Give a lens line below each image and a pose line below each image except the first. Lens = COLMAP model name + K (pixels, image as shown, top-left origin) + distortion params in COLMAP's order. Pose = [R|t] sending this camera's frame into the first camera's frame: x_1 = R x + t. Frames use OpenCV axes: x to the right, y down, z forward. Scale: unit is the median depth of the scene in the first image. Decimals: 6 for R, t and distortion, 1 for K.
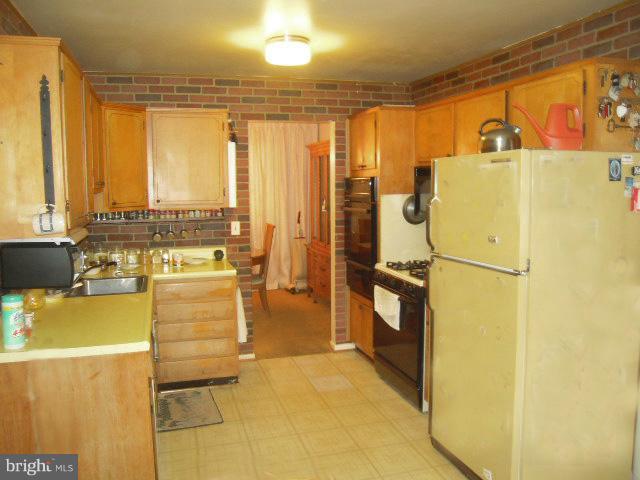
lens RADIAL K [[531.9, 0, 321.1], [0, 531.9, 240.7], [0, 0, 1]] dist [-0.108294, 0.020187]
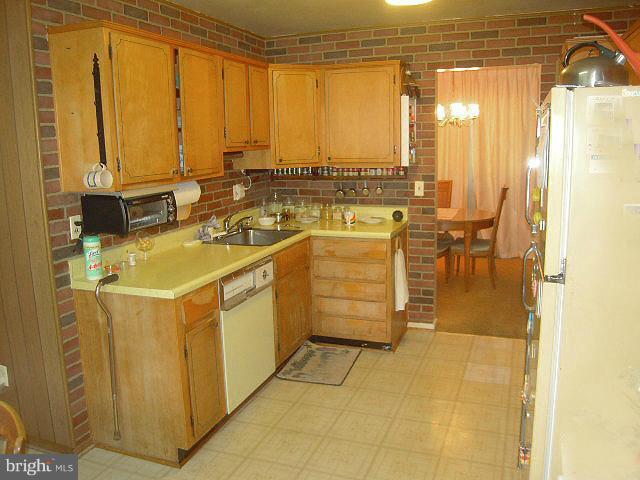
lens RADIAL K [[531.9, 0, 320.1], [0, 531.9, 236.1], [0, 0, 1]] dist [-0.108294, 0.020187]
pose [[0.792396, 0.097255, -0.602204, 0.285476], [-0.050784, 0.994299, 0.093754, -0.019839], [0.607889, -0.043708, 0.792818, 0.161535]]
